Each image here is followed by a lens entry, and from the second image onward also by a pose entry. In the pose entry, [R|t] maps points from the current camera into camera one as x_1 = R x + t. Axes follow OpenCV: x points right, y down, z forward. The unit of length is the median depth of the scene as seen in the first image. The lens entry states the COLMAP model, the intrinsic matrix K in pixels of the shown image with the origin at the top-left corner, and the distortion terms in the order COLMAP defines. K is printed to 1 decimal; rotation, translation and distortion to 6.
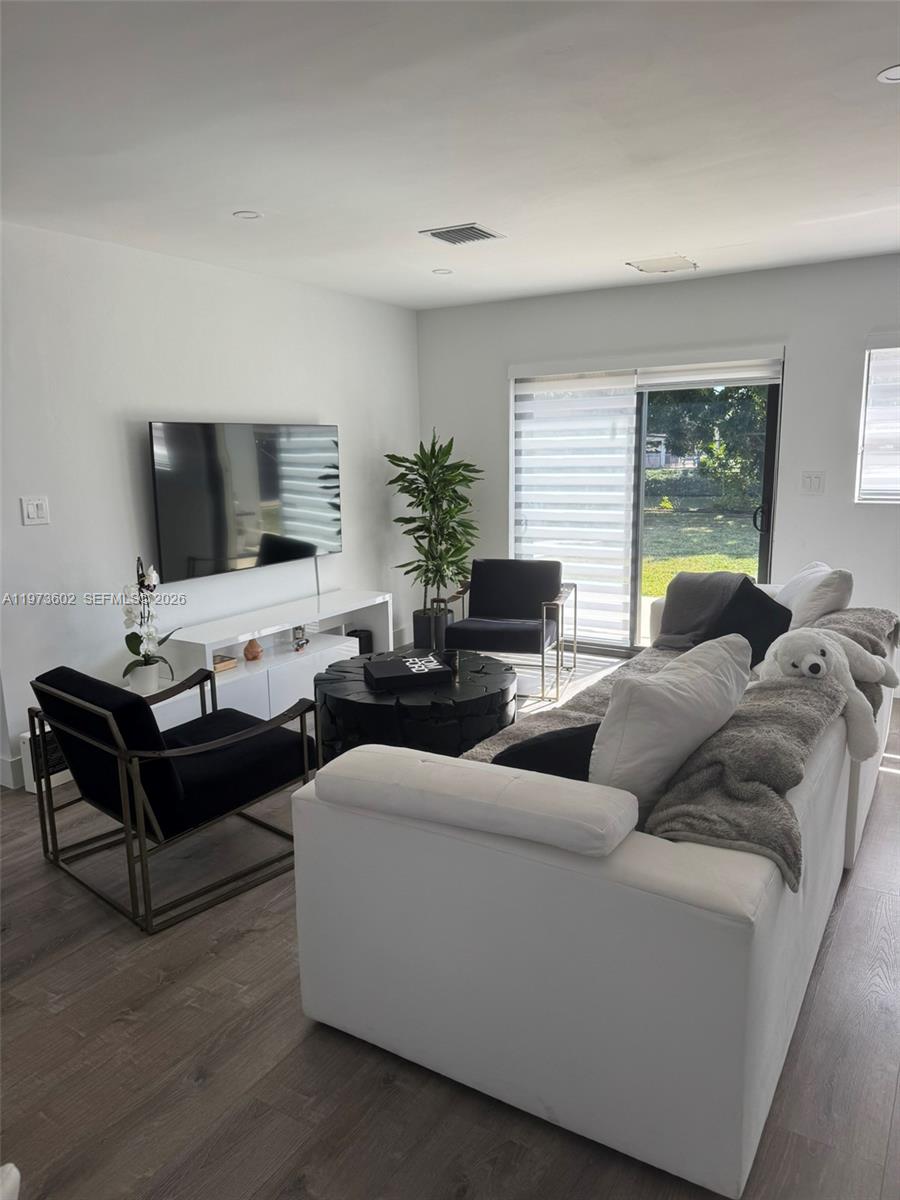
lens RADIAL K [[839.5, 0, 444.6], [0, 839.5, 607.7], [0, 0, 1]] dist [0.113516, -0.155064]
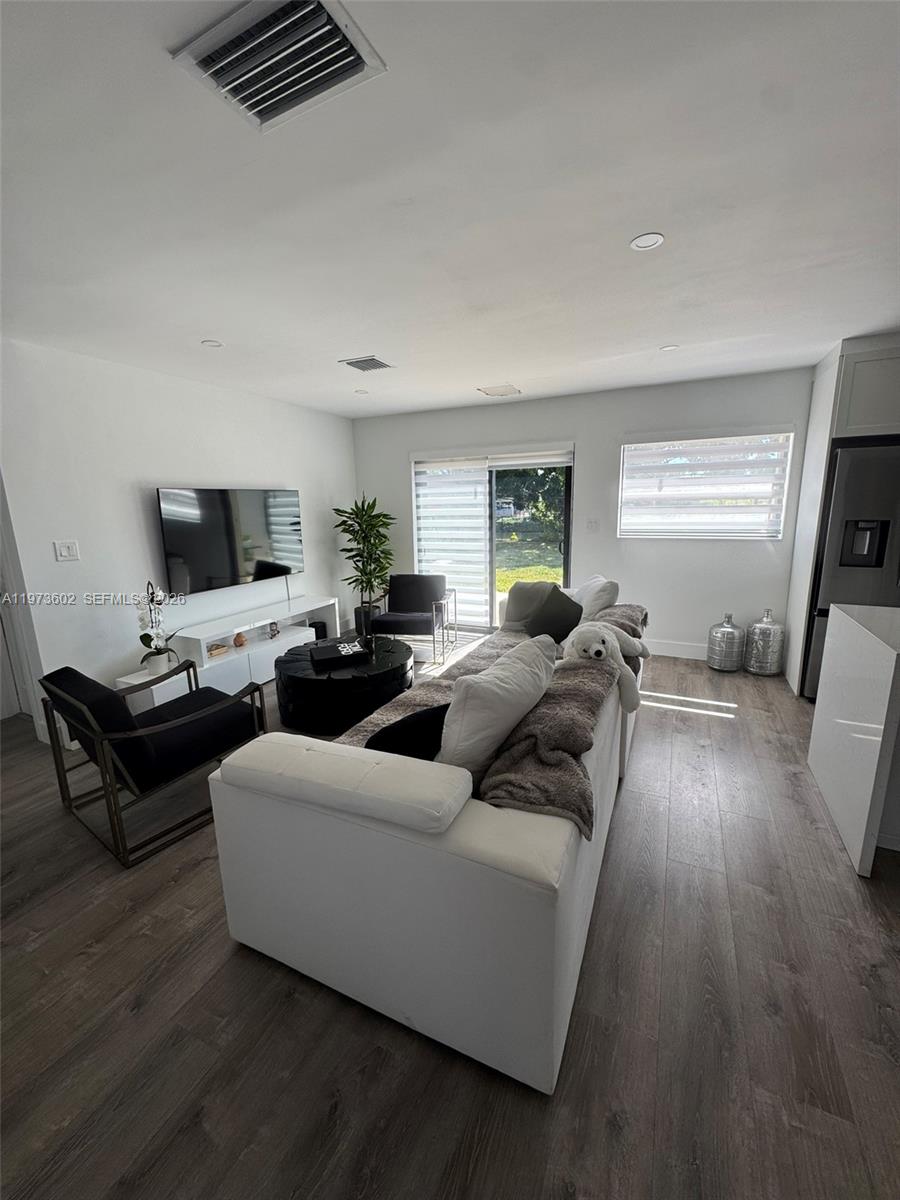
lens RADIAL K [[478.7, 0, 450.0], [0, 478.7, 600.0], [0, 0, 1]] dist [0.000618, -0.000064]
pose [[0.992924, -0.027165, 0.115603, 0.057861], [0.026318, 0.999614, 0.008849, -0.022106], [-0.115799, -0.005744, 0.993256, 0.139690]]
